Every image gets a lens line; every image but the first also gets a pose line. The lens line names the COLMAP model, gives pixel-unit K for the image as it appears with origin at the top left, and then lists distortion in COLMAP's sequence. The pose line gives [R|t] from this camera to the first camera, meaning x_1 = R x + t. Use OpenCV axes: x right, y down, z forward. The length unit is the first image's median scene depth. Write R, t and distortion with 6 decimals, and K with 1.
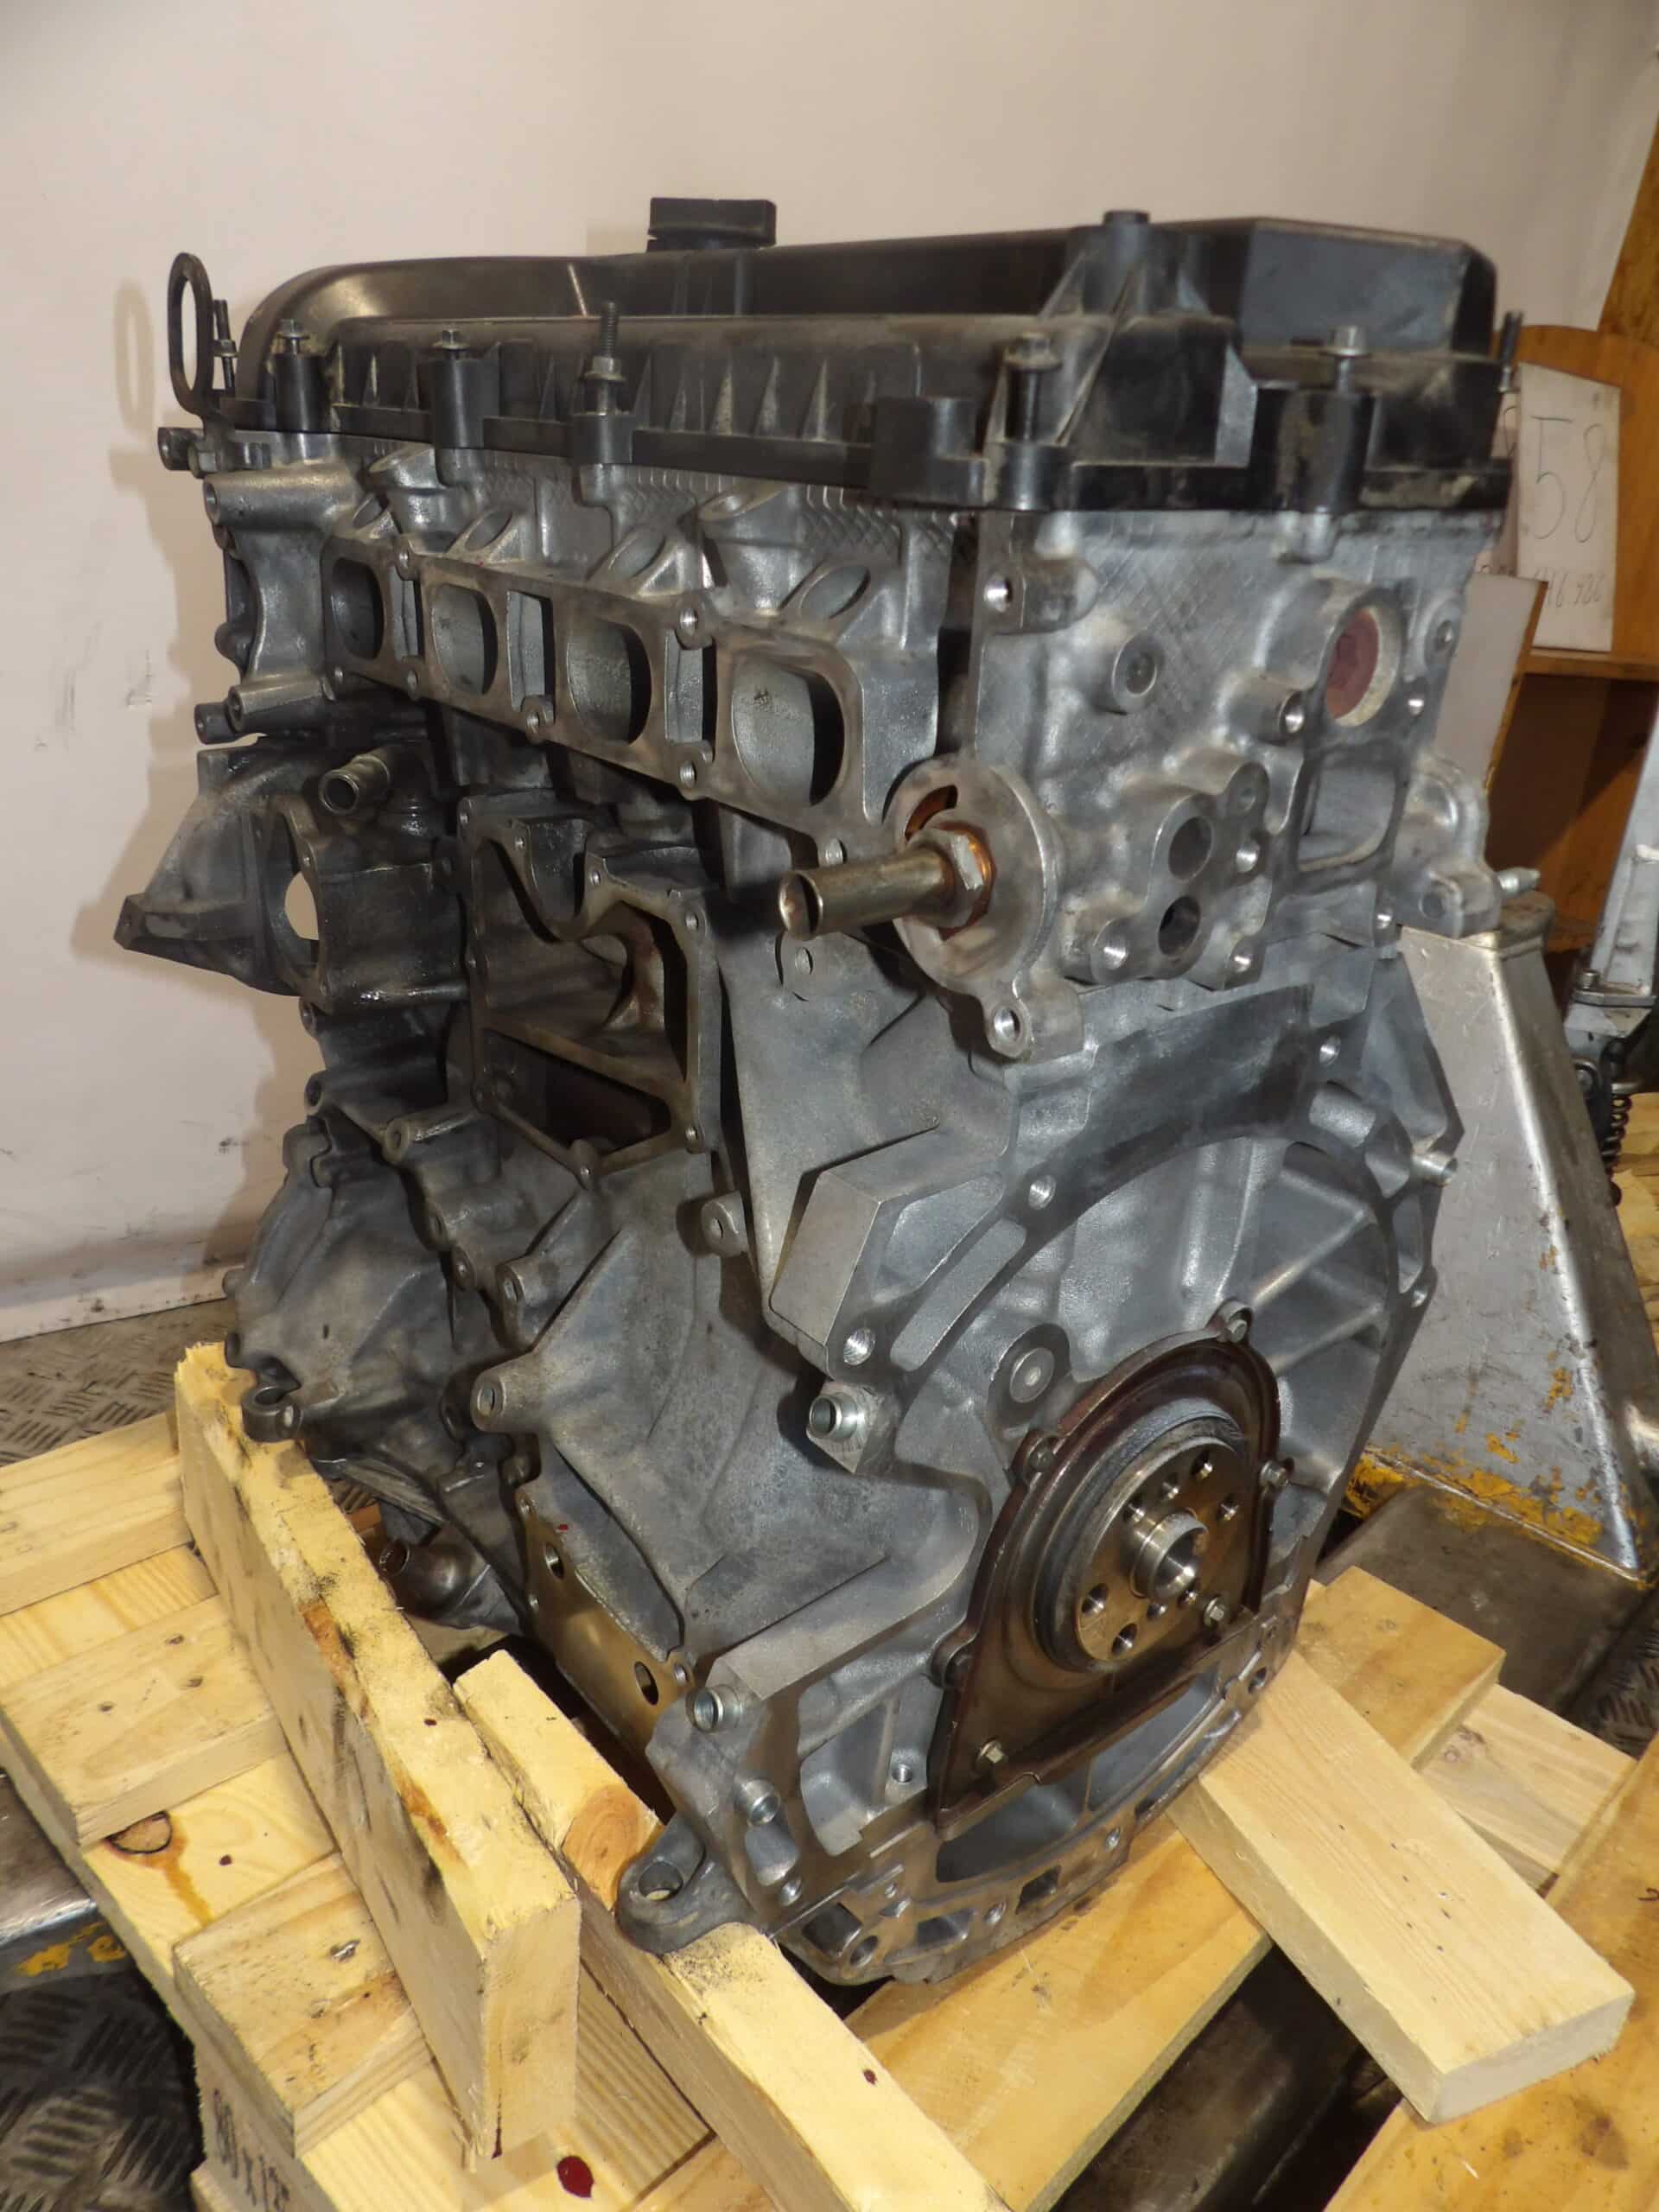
lens RADIAL K [[1544.9, 0, 829.5], [0, 1544.9, 1106.0], [0, 0, 1]] dist [-0.002904, -0.001401]
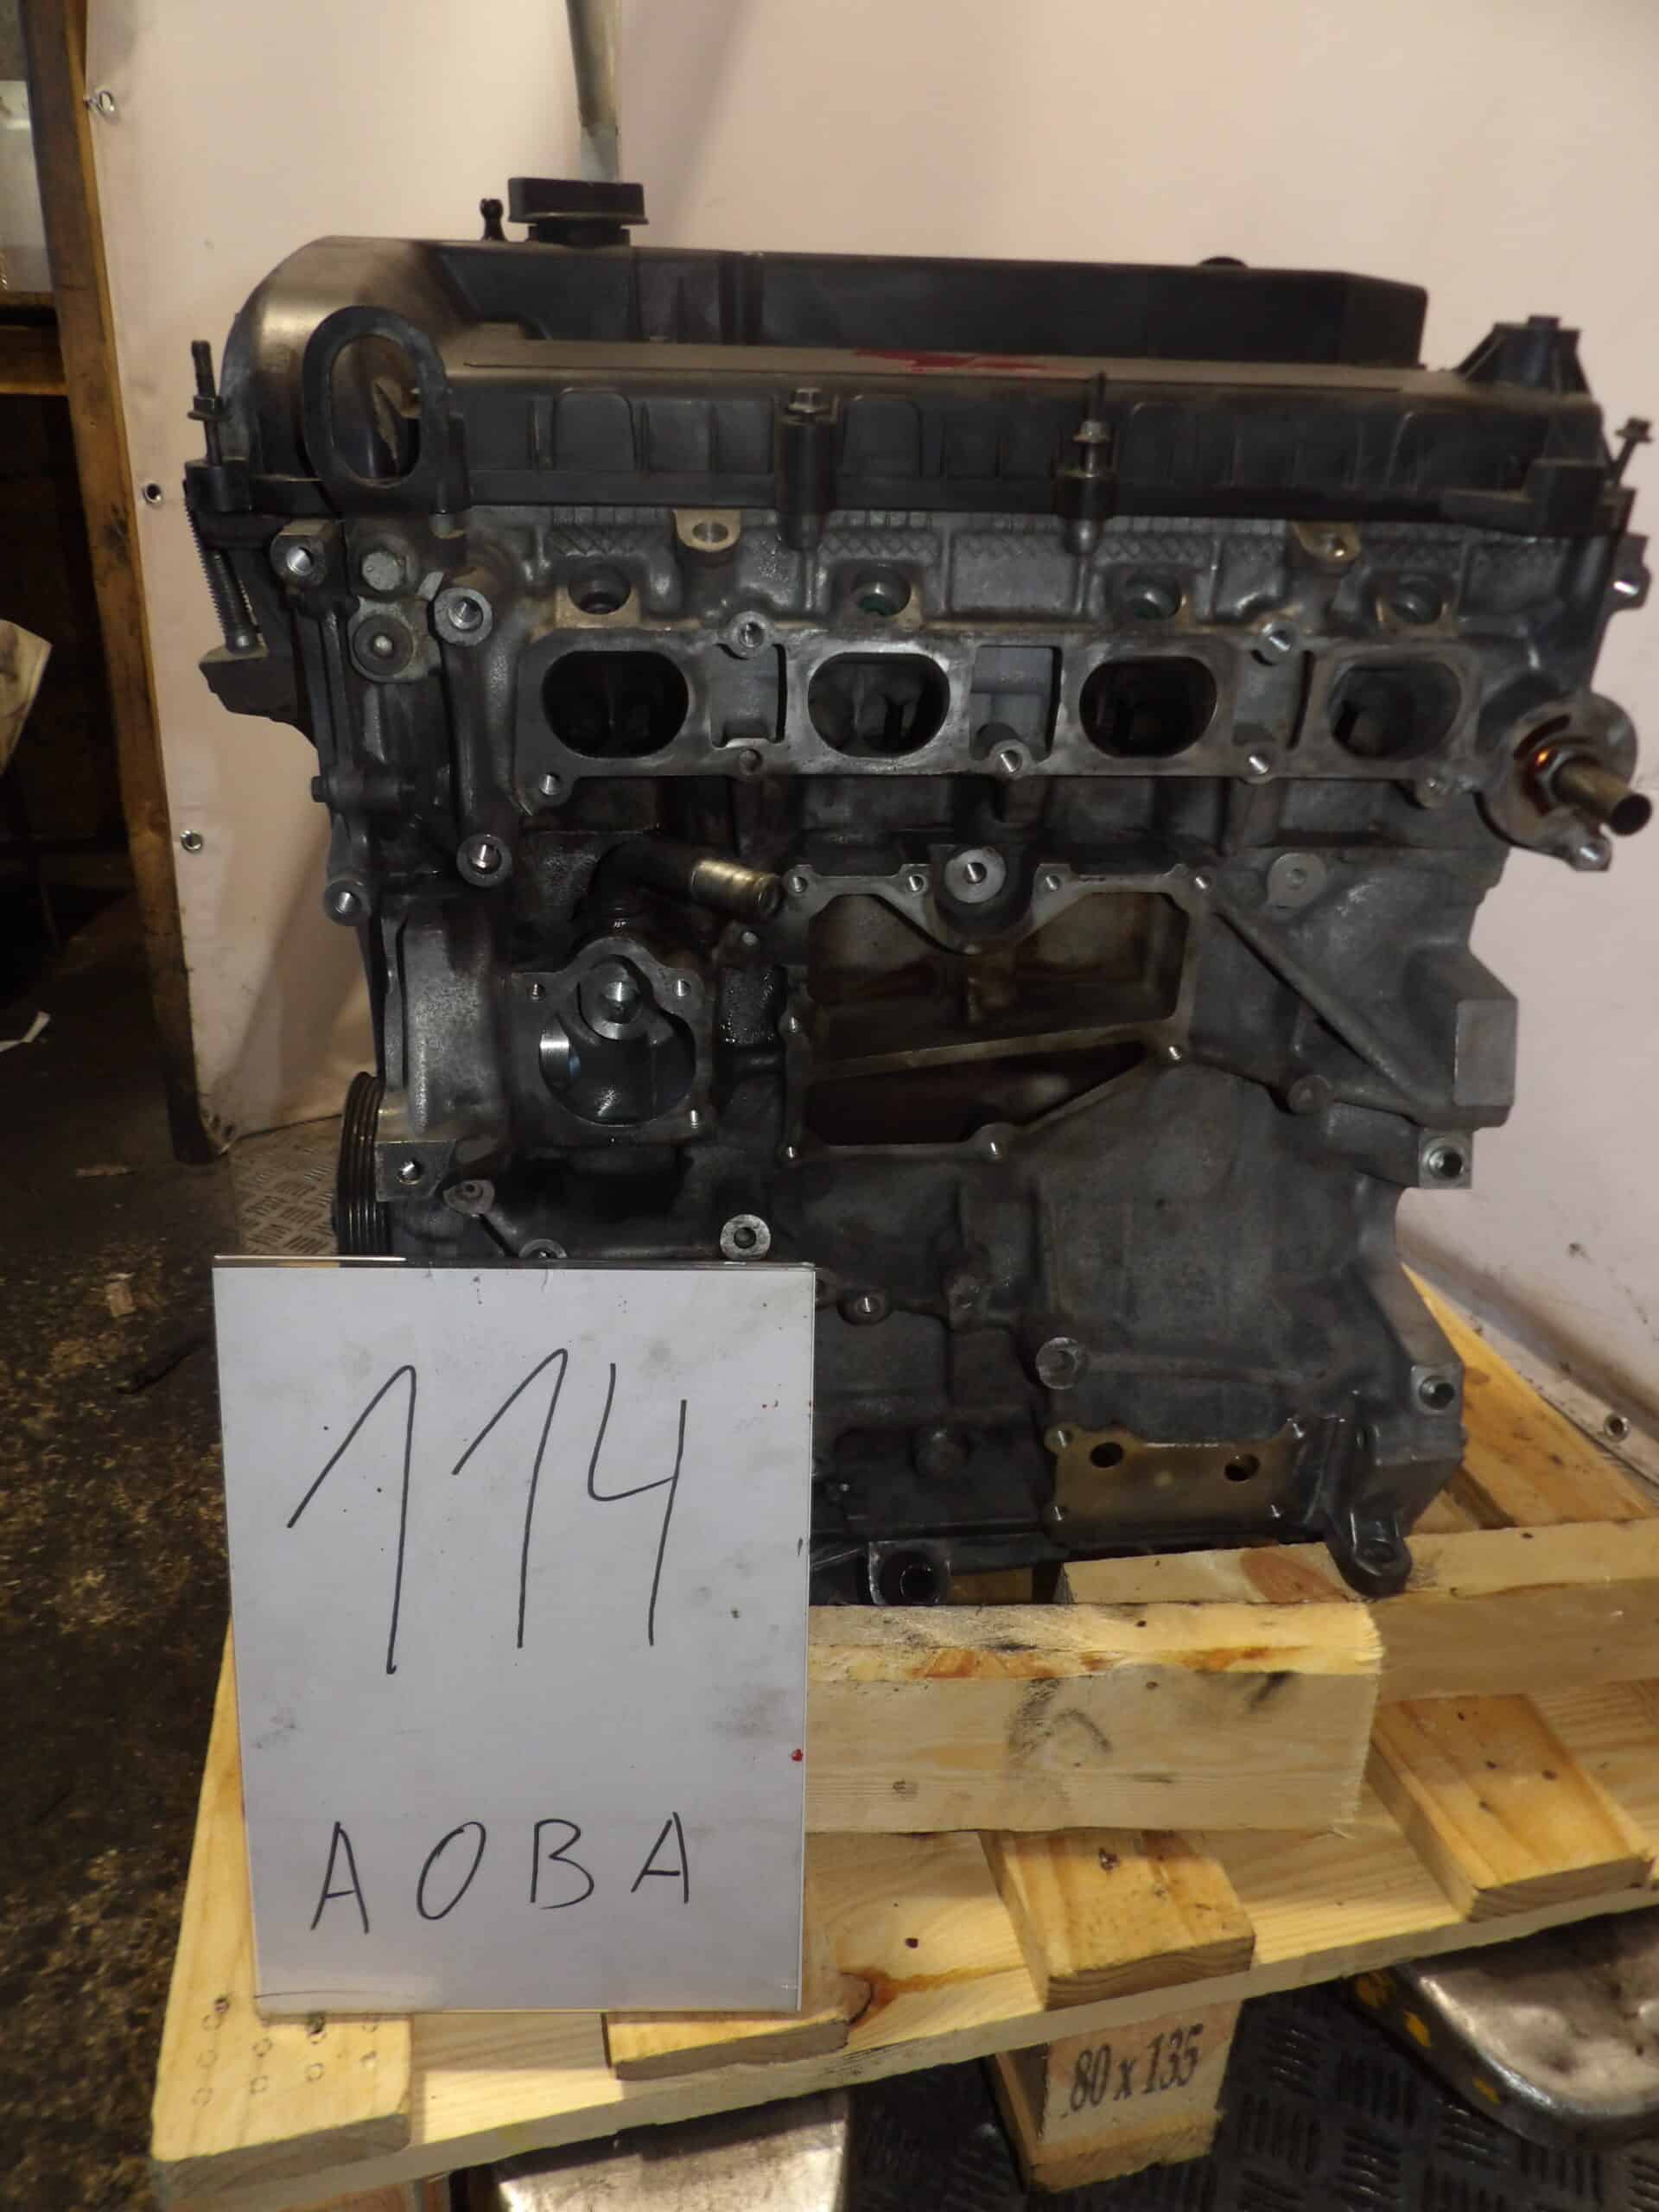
lens RADIAL K [[1544.9, 0, 829.5], [0, 1544.9, 1106.0], [0, 0, 1]] dist [-0.002904, -0.001401]
pose [[0.557350, -0.419175, 0.716696, -1.187483], [0.328052, 0.904143, 0.273692, -0.387490], [-0.762720, 0.082571, 0.641436, 0.455415]]
